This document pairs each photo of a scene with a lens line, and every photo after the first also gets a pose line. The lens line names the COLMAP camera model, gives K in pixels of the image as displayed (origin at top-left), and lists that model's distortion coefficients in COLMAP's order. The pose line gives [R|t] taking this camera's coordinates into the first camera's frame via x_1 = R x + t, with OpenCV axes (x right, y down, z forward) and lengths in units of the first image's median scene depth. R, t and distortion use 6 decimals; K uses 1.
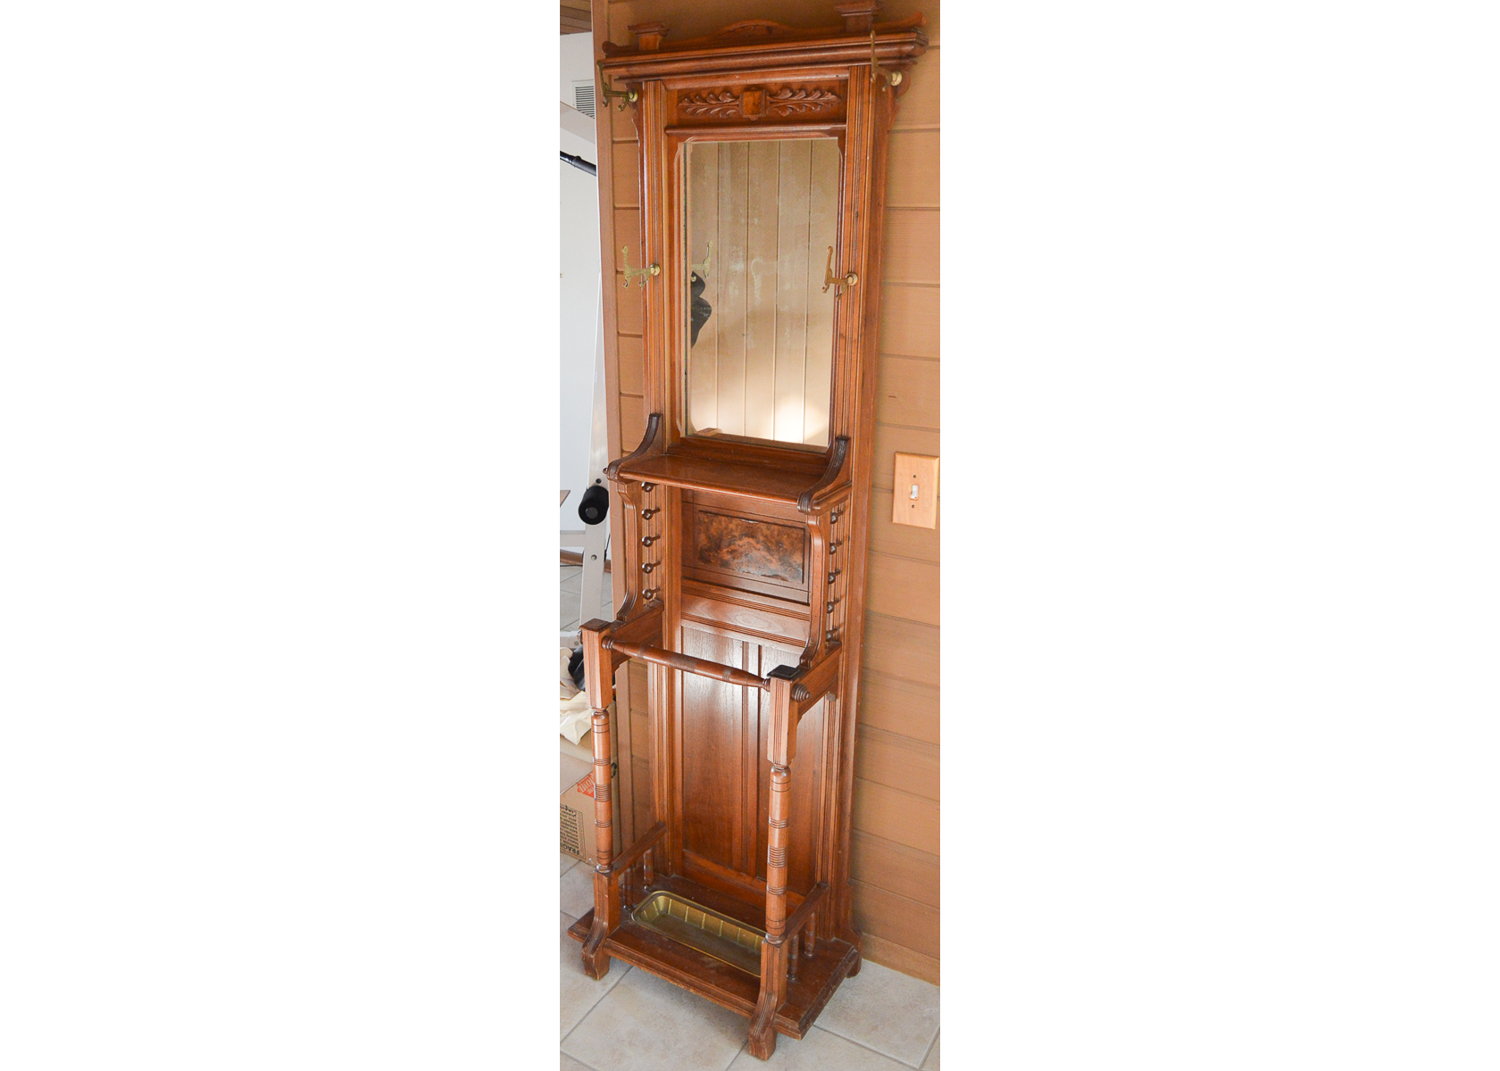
lens RADIAL K [[1042.0, 0, 692.0], [0, 1042.0, 534.4], [0, 0, 1]] dist [0.009306, 0.000800]
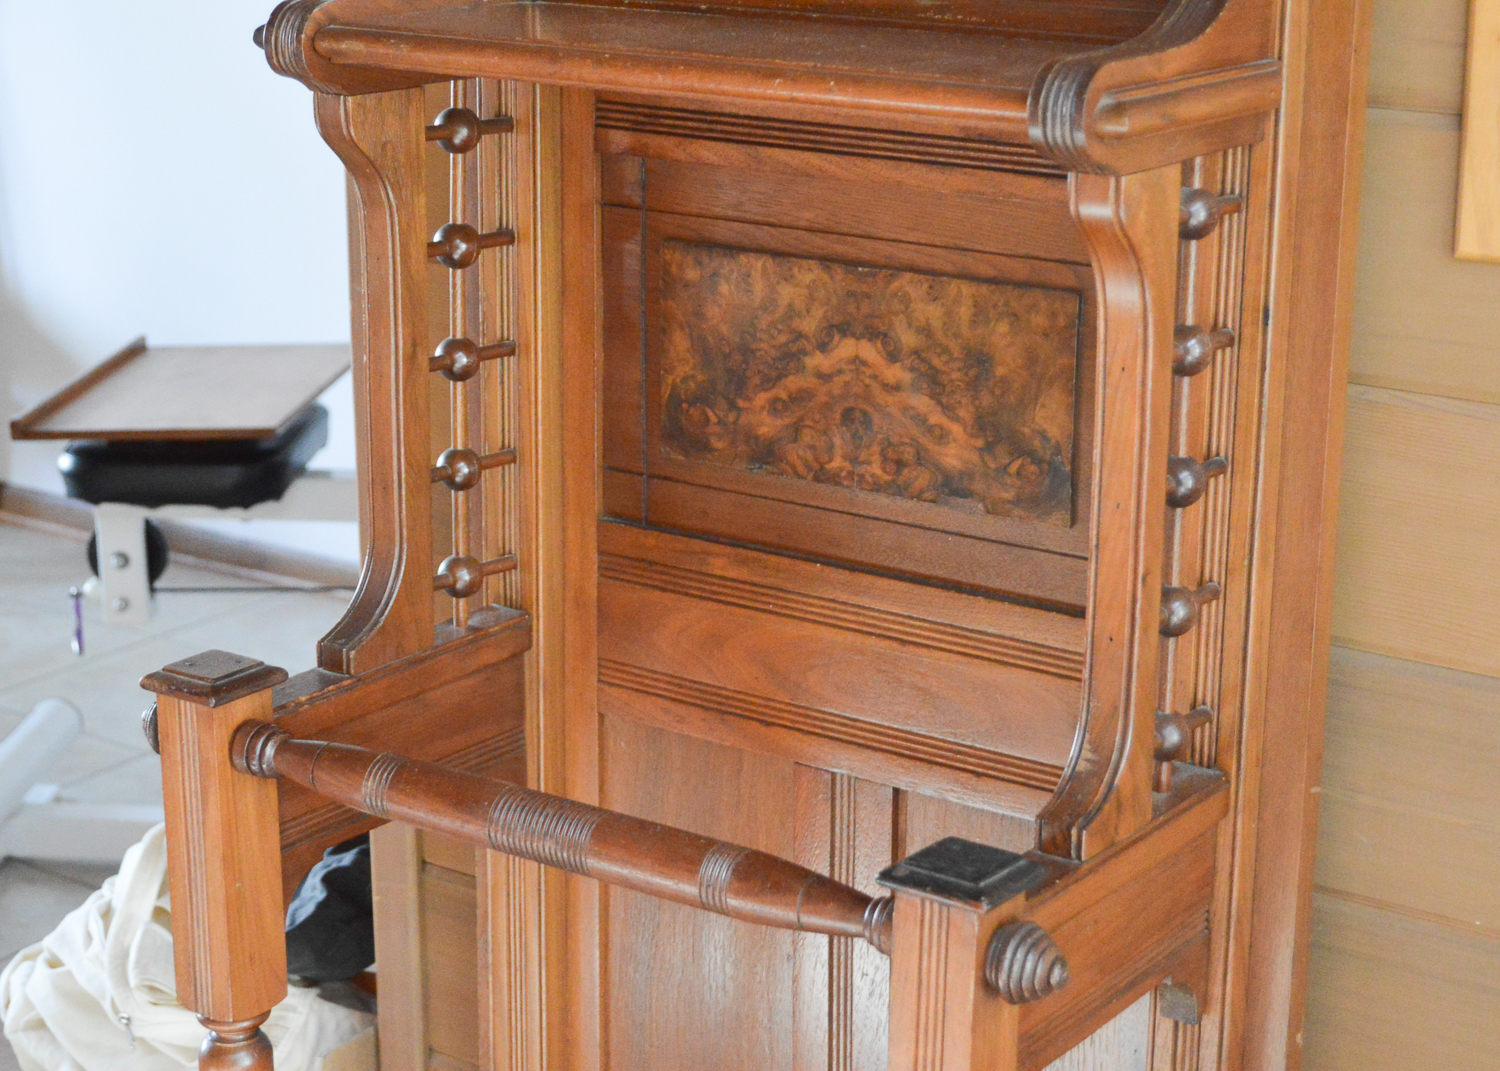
lens RADIAL K [[2894.2, 0, 757.6], [0, 2894.2, 532.3], [0, 0, 1]] dist [0.068594, 0.000000]
pose [[0.998700, 0.024745, -0.044555, 0.062589], [-0.026169, 0.999156, -0.031672, 0.070559], [0.043734, 0.032797, 0.998505, 0.324341]]
